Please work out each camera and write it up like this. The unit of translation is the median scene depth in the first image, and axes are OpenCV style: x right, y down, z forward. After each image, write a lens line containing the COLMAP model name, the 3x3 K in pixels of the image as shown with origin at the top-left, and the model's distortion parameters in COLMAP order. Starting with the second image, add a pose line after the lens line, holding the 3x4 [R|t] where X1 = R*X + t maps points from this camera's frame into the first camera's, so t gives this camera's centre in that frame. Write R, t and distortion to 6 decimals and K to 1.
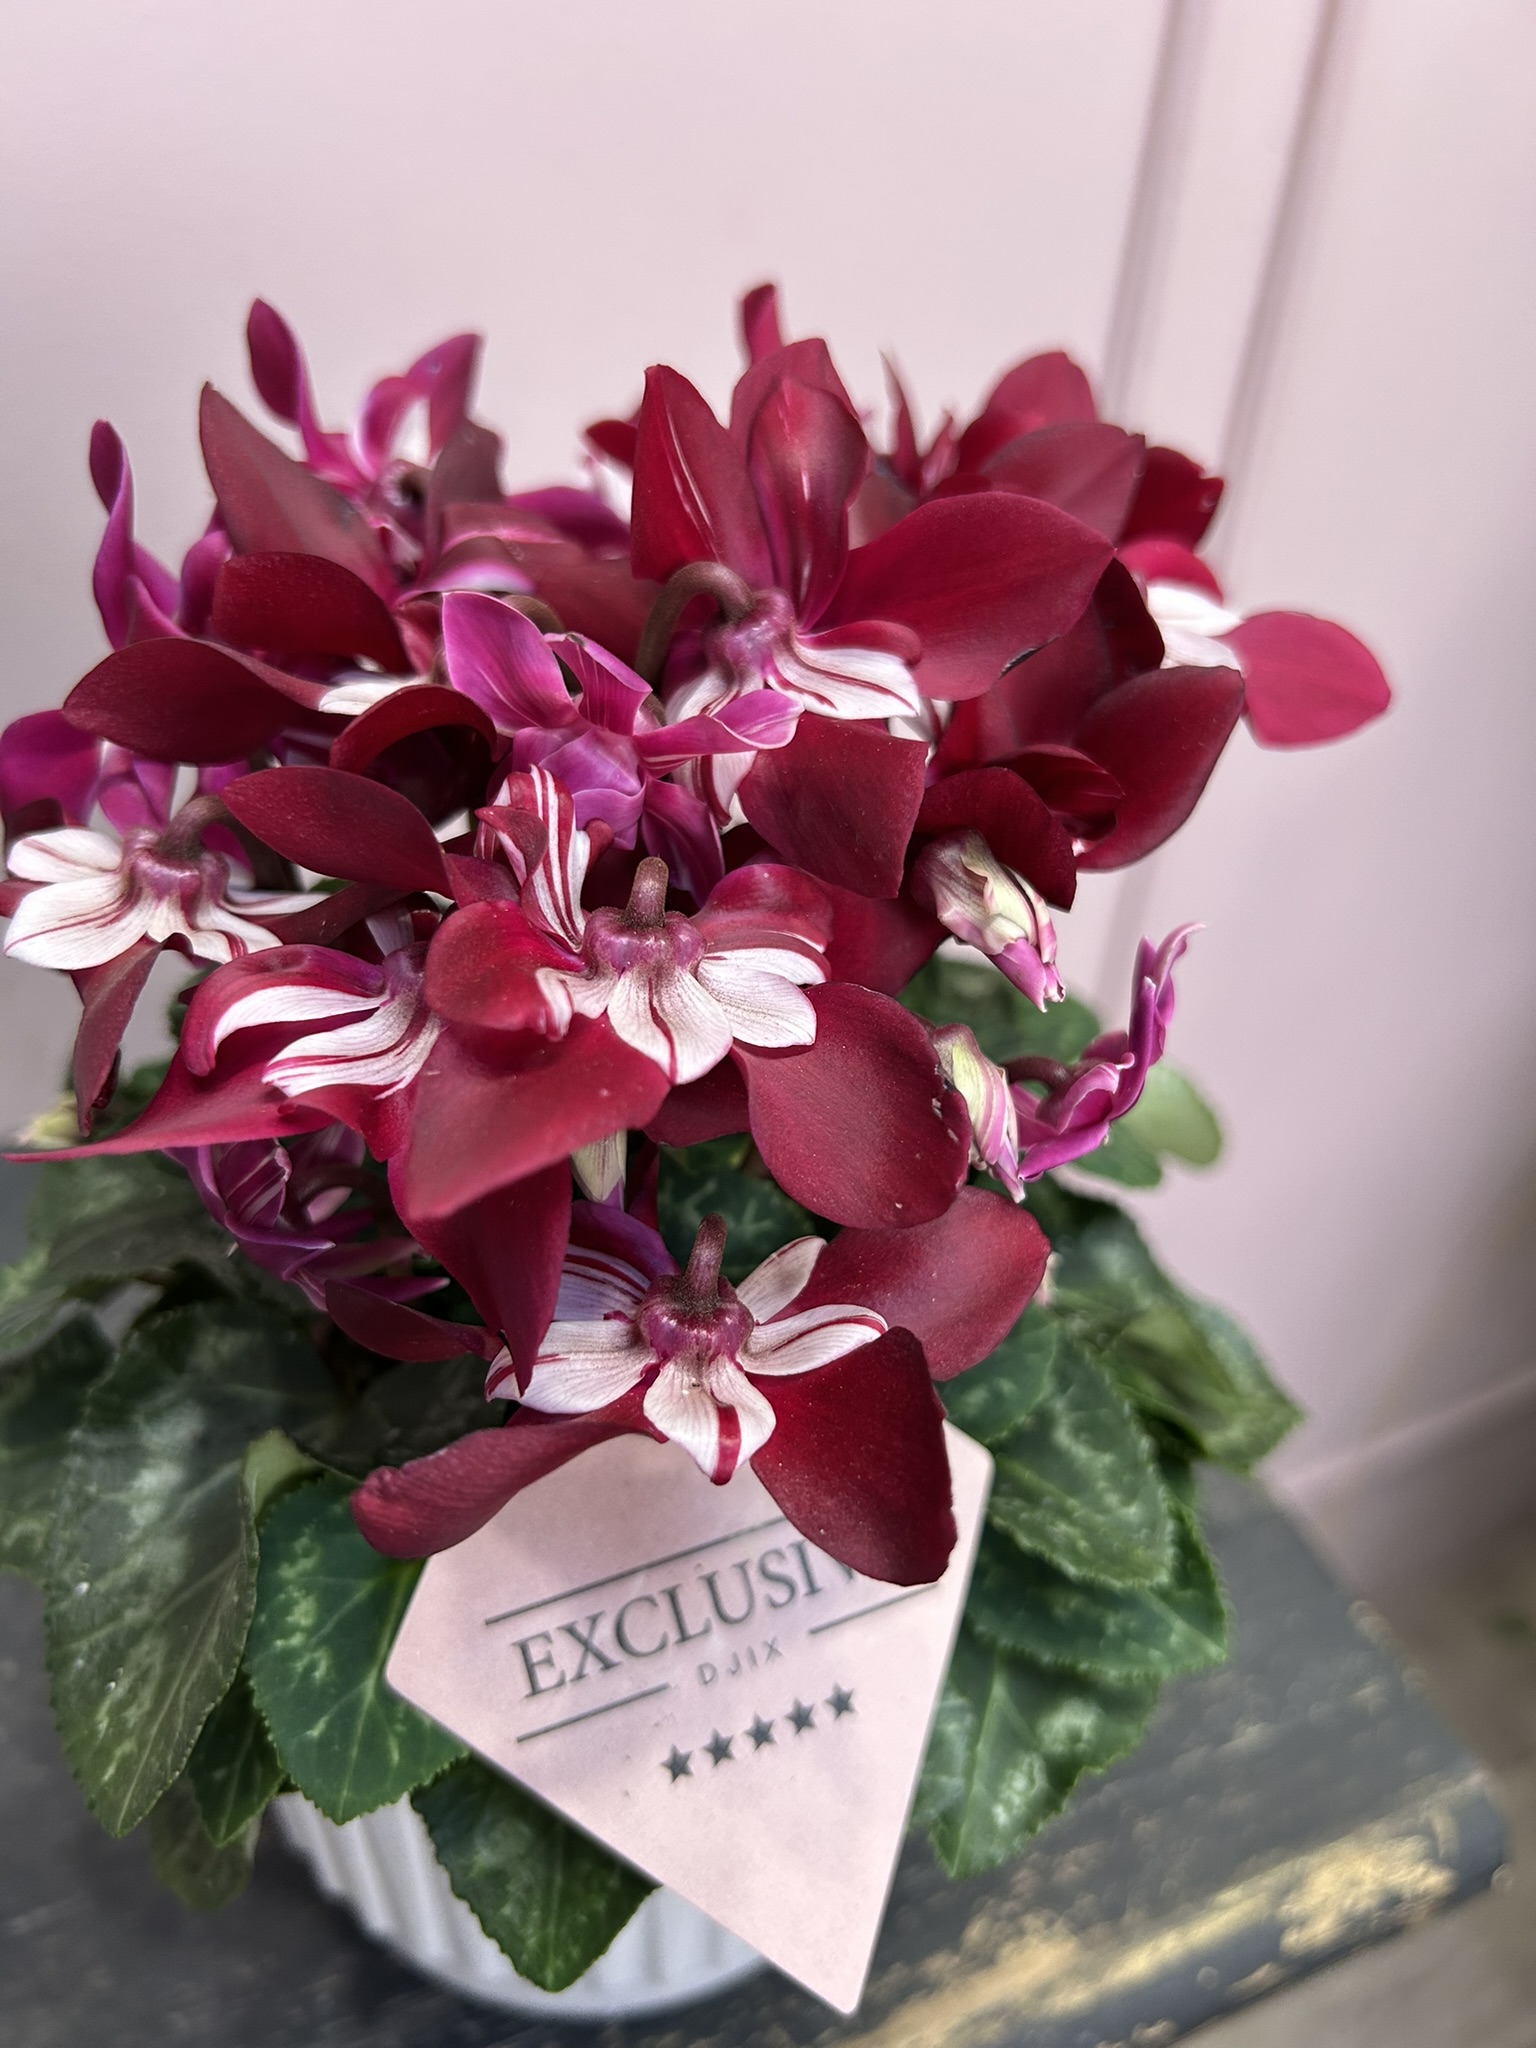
lens RADIAL K [[1594.9, 0, 740.5], [0, 1594.9, 1018.0], [0, 0, 1]] dist [-0.006442, 0.007159]
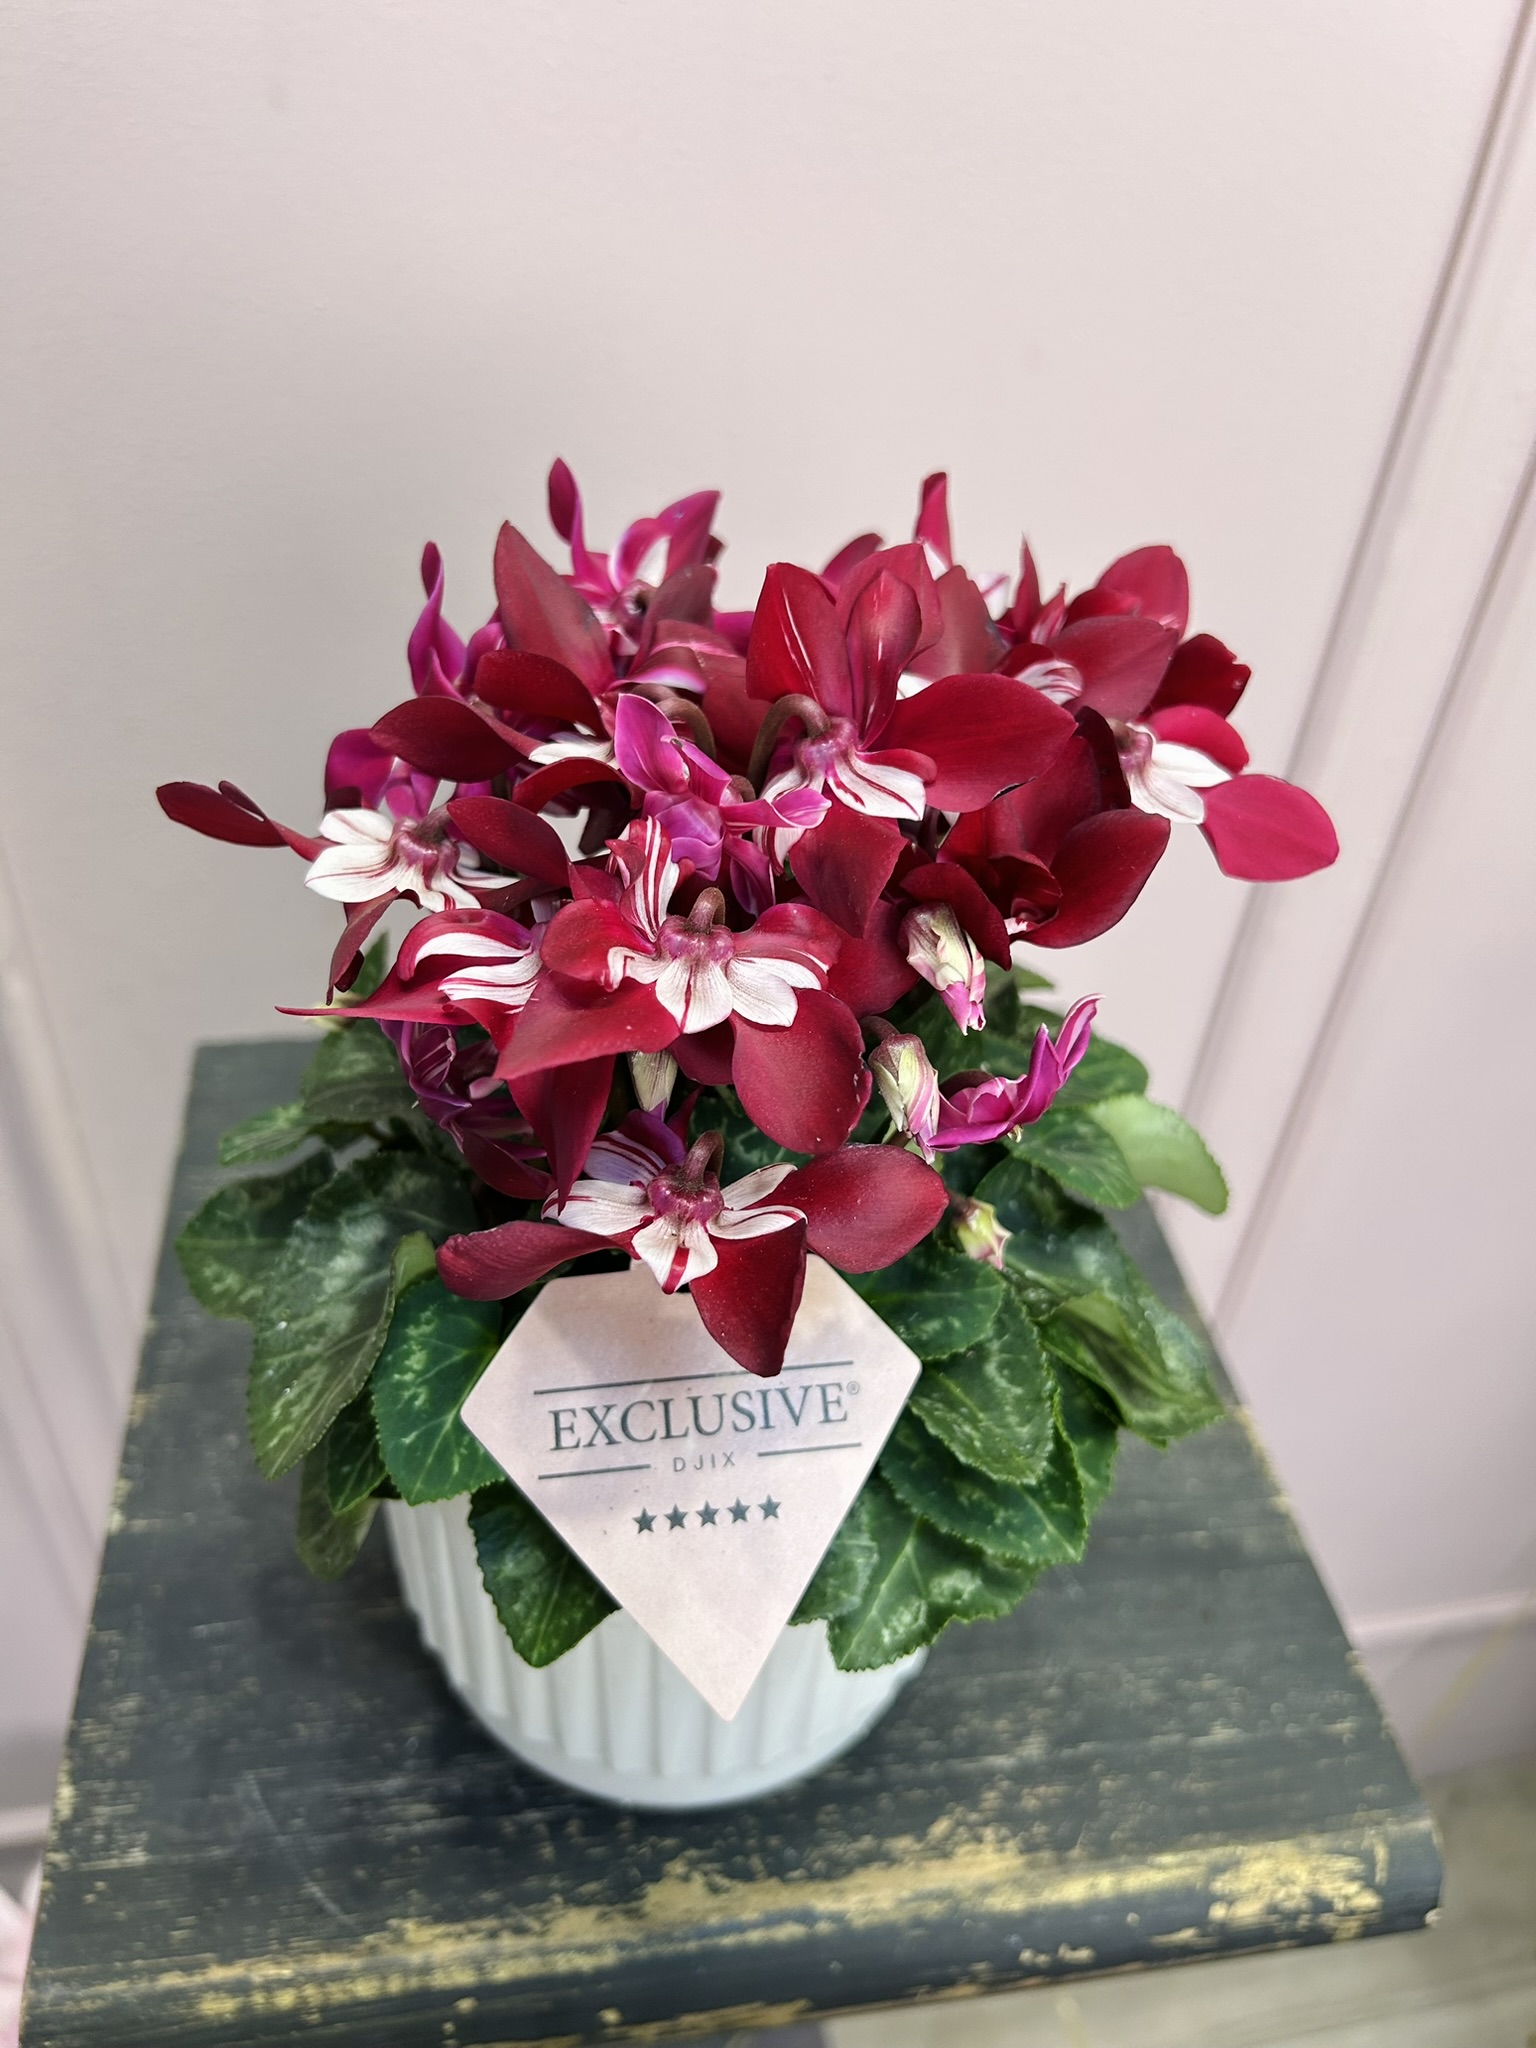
lens RADIAL K [[1537.6, 0, 762.0], [0, 1537.6, 985.0], [0, 0, 1]] dist [0.103051, -0.135127]
pose [[0.971790, 0.163114, -0.170347, 0.215573], [-0.169107, 0.985370, -0.021183, 0.010687], [0.164400, 0.049393, 0.985156, -0.361043]]
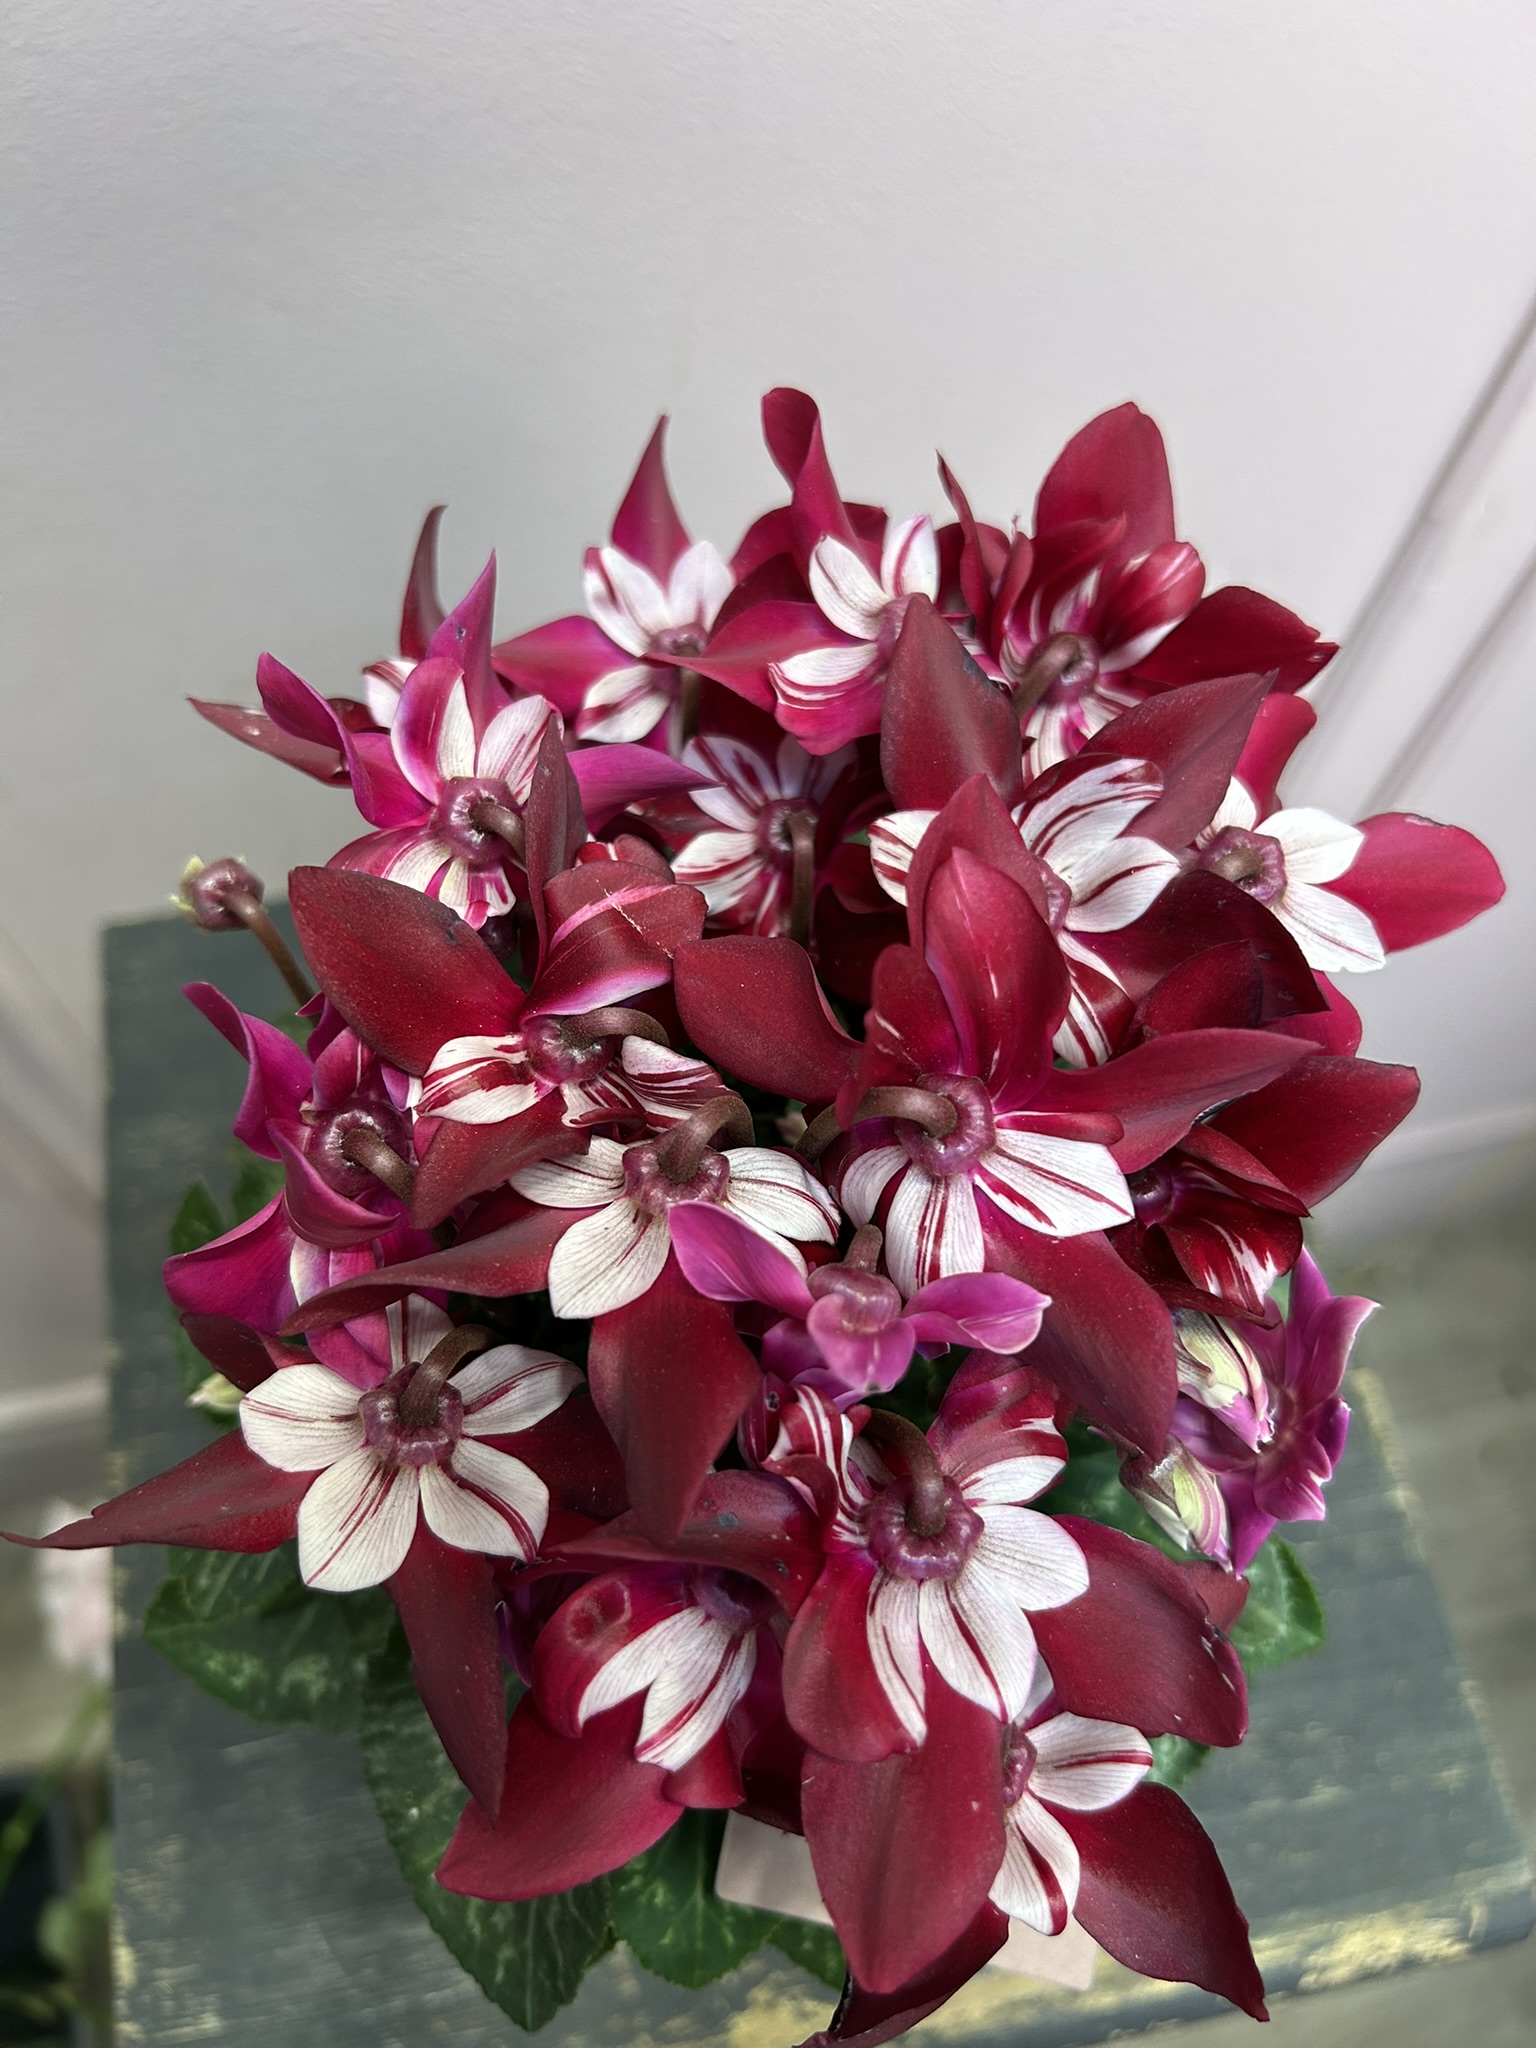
lens RADIAL K [[1608.8, 0, 694.1], [0, 1608.8, 970.3], [0, 0, 1]] dist [-0.004794, -0.002410]
pose [[0.984714, -0.165012, 0.055772, -0.182204], [0.127962, 0.902564, 0.411102, -0.731490], [-0.118174, -0.397681, 0.909882, 0.141659]]
